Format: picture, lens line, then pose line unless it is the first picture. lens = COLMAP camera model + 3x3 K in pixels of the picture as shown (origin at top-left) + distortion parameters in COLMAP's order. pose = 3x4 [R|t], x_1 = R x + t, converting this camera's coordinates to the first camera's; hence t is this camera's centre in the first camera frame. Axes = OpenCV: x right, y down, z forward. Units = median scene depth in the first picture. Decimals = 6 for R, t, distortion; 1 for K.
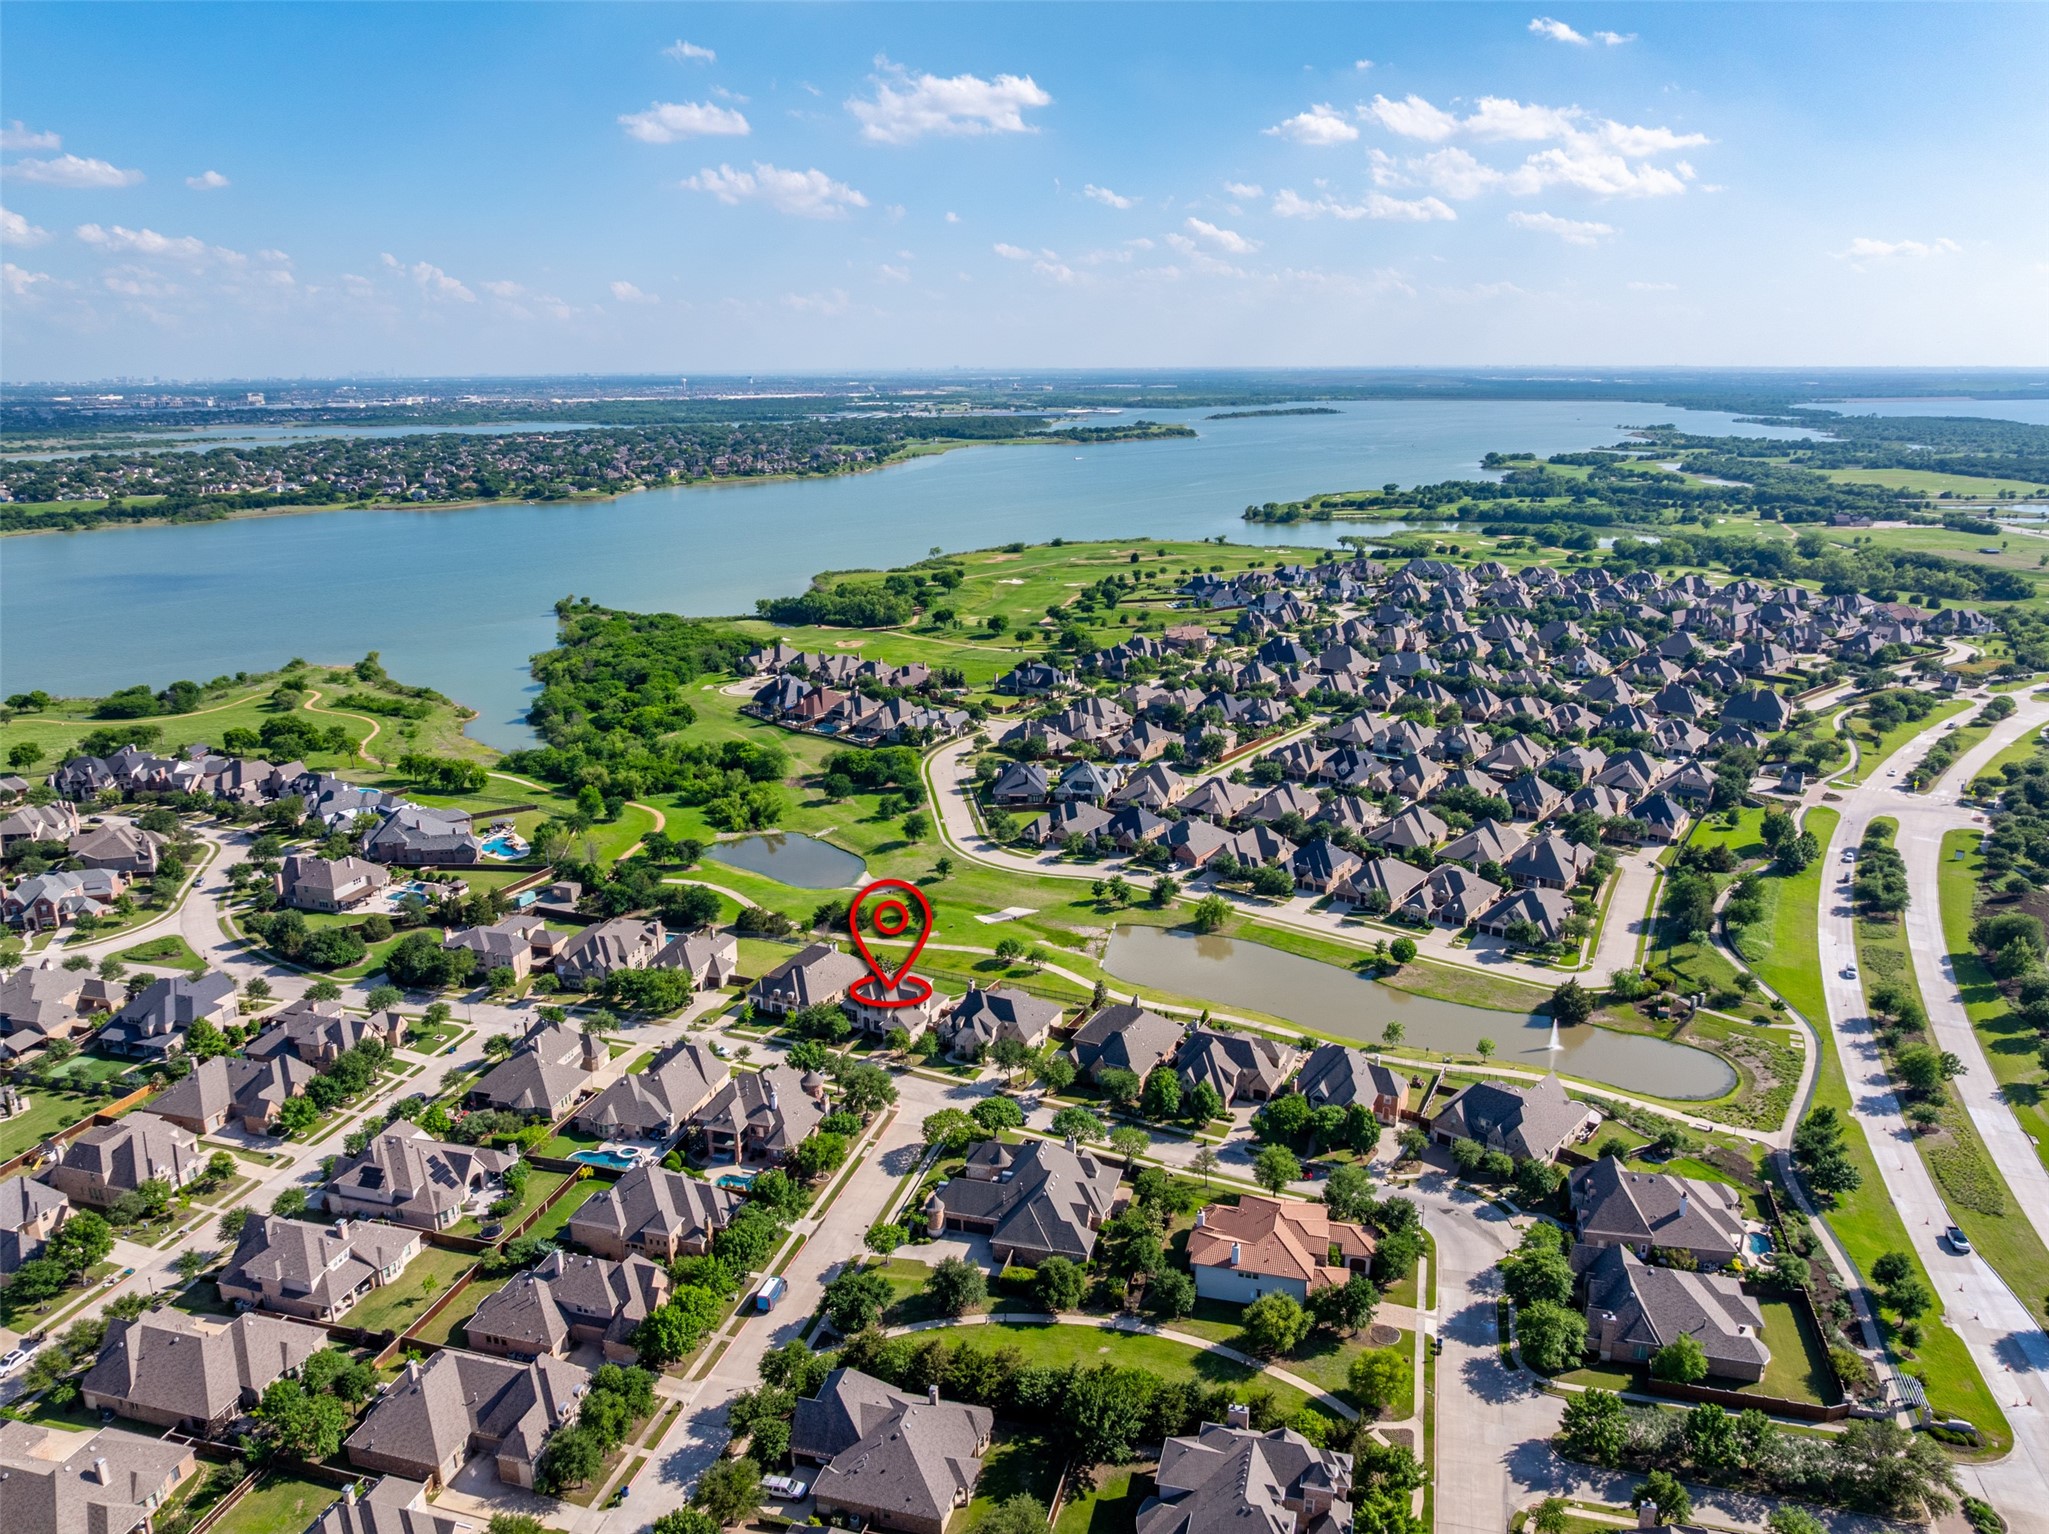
lens RADIAL K [[1479.7, 0, 1024.5], [0, 1479.7, 767.0], [0, 0, 1]] dist [-0.042456, -0.001378]
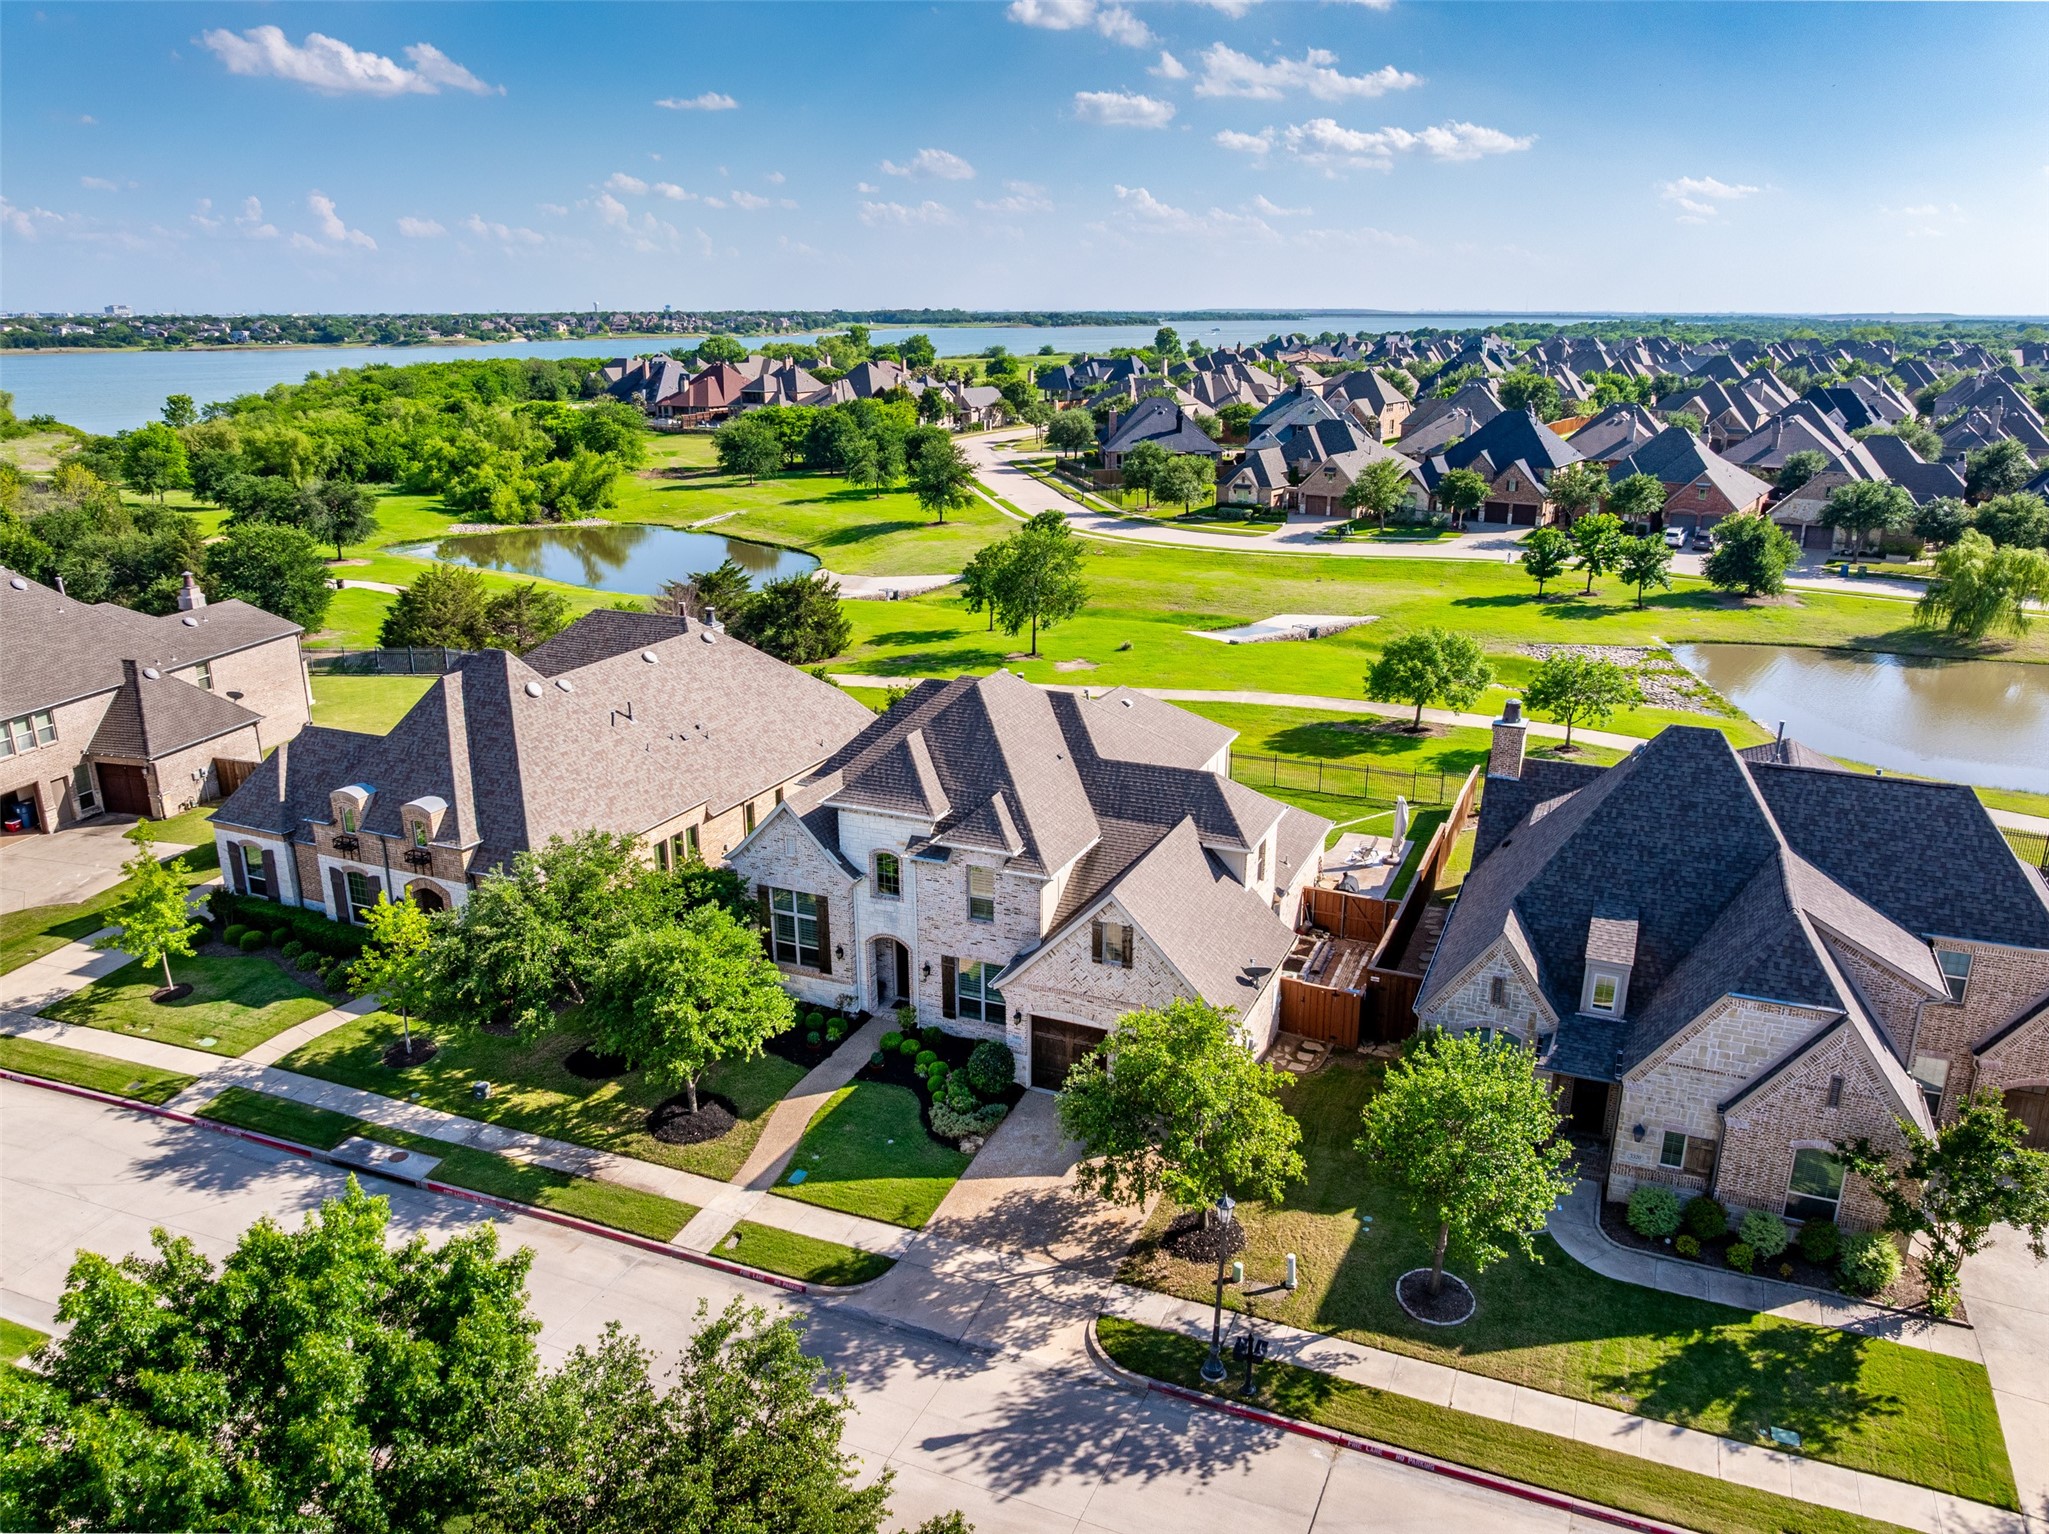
lens RADIAL K [[1479.7, 0, 1024.5], [0, 1479.7, 767.0], [0, 0, 1]] dist [-0.042456, -0.001378]
pose [[0.998805, -0.005637, 0.048539, -0.084707], [0.004100, 0.999489, 0.031703, 0.124039], [-0.048693, -0.031467, 0.998318, 0.716018]]
